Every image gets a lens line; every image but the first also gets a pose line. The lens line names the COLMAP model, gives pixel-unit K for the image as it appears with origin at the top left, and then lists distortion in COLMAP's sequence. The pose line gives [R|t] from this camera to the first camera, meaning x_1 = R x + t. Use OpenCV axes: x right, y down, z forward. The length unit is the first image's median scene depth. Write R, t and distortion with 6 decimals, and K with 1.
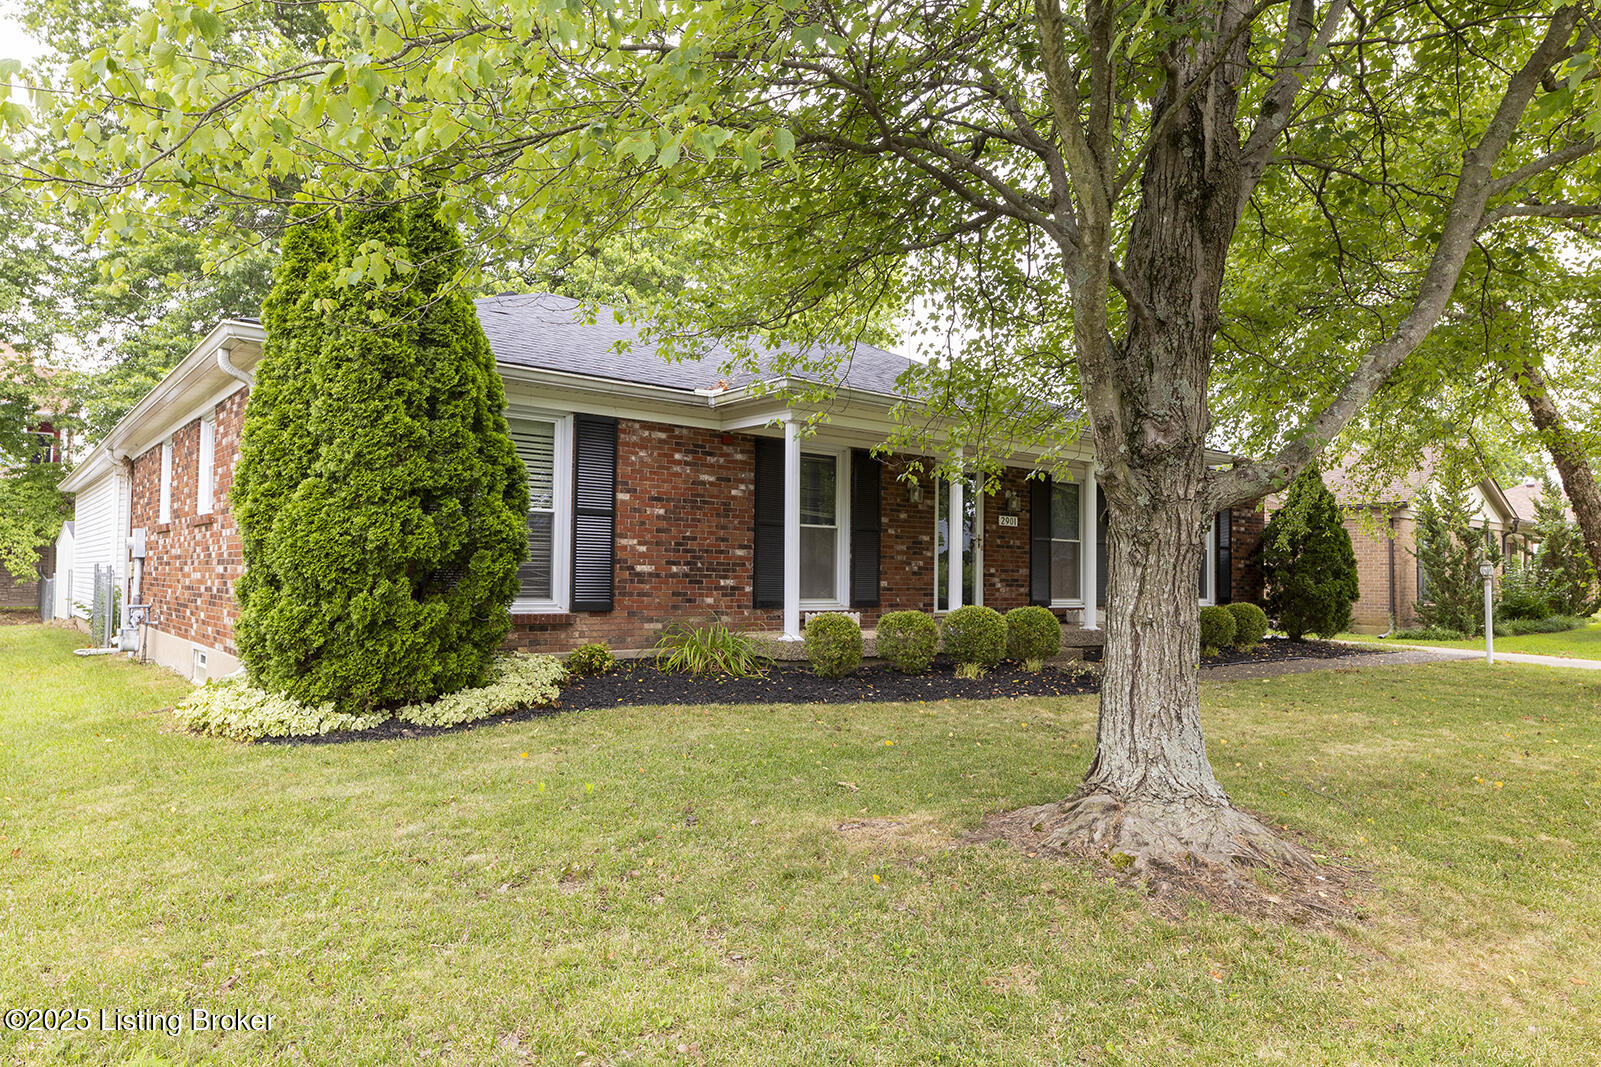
lens RADIAL K [[954.2, 0, 797.9], [0, 954.2, 525.4], [0, 0, 1]] dist [0.006120, 0.000318]
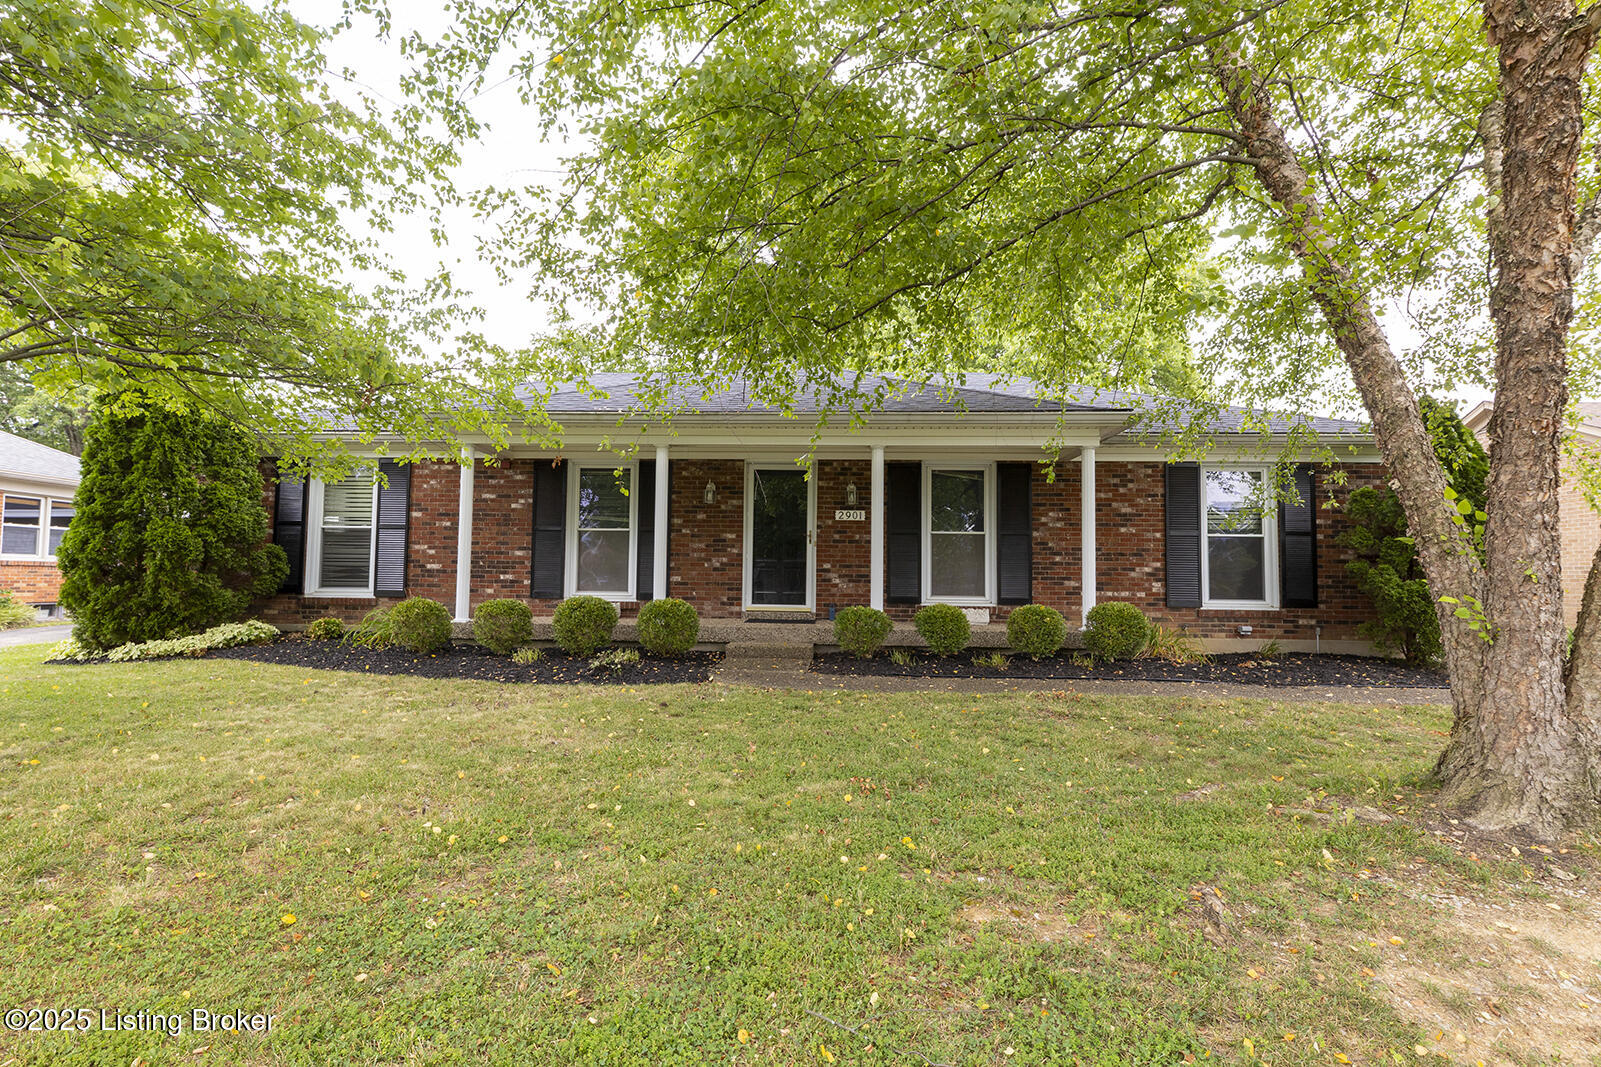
lens RADIAL K [[678.6, 0, 800.8], [0, 678.6, 540.6], [0, 0, 1]] dist [-0.003638, -0.000410]
pose [[0.771866, -0.042323, -0.634376, 0.793842], [0.034363, 0.999101, -0.024845, 0.046903], [0.634856, -0.002622, 0.772626, 0.543220]]
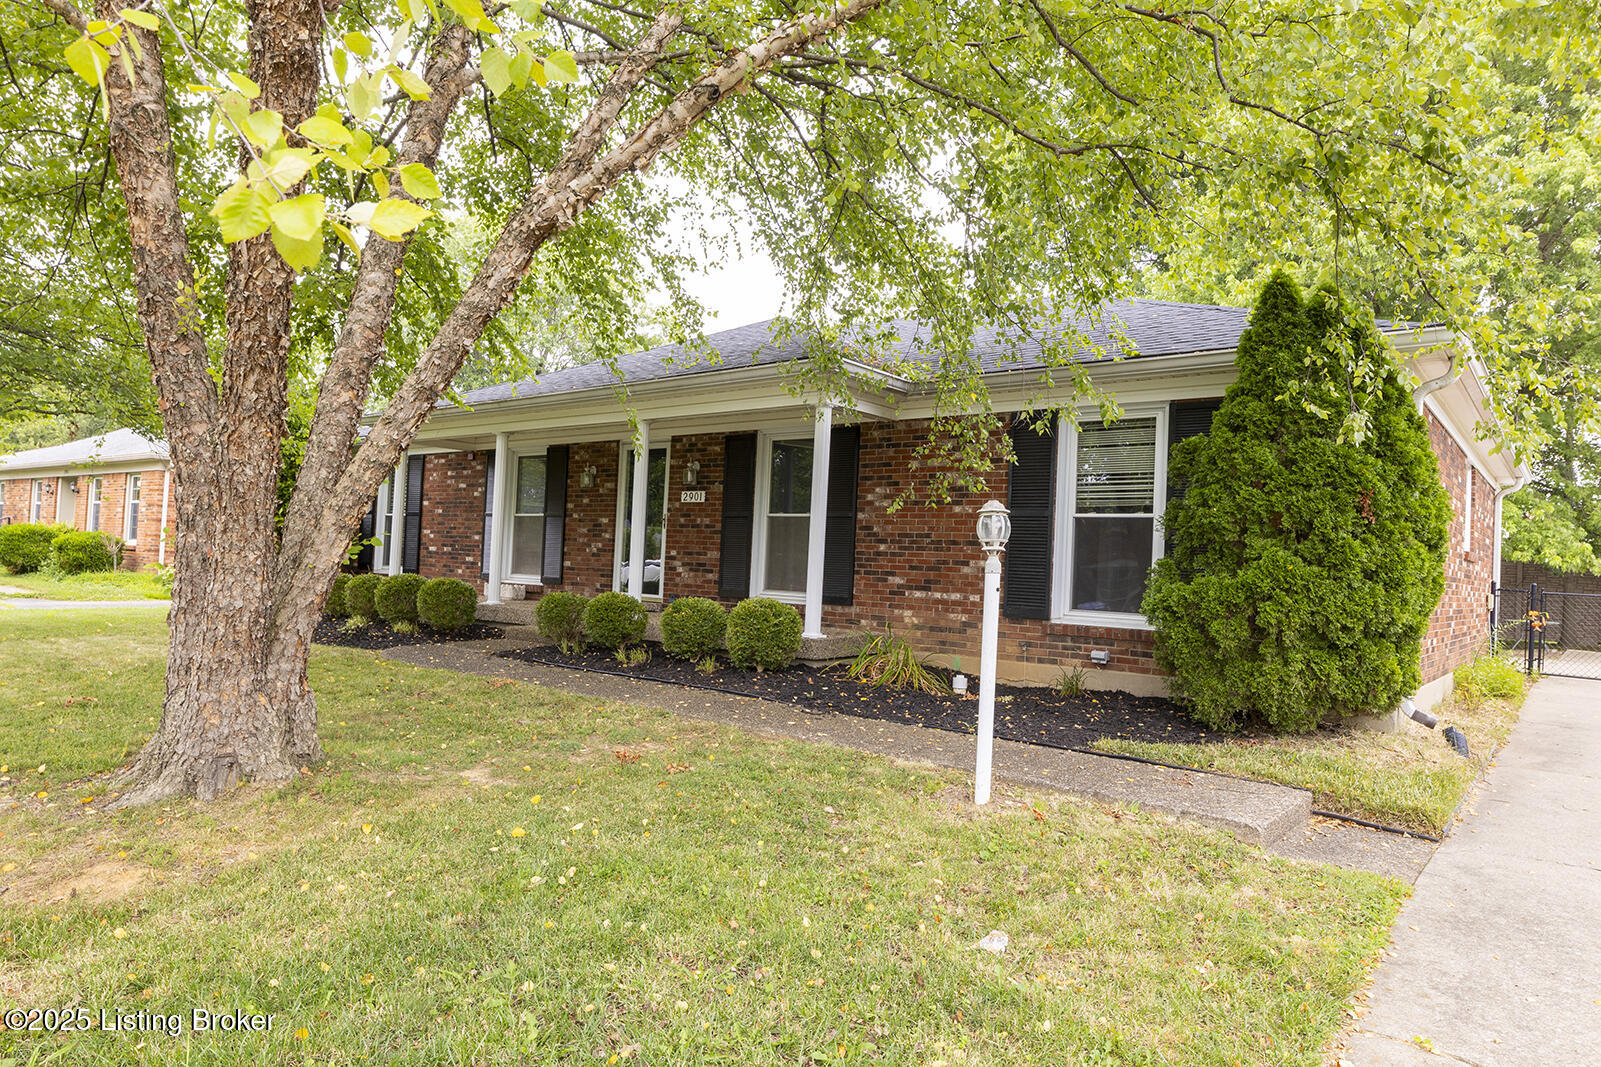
lens RADIAL K [[1081.1, 0, 796.1], [0, 1081.1, 538.5], [0, 0, 1]] dist [-0.004066, -0.000152]
pose [[0.196121, -0.037902, -0.979847, 1.541750], [0.007815, 0.999281, -0.037090, 0.090848], [0.980549, -0.000383, 0.196276, 1.142504]]
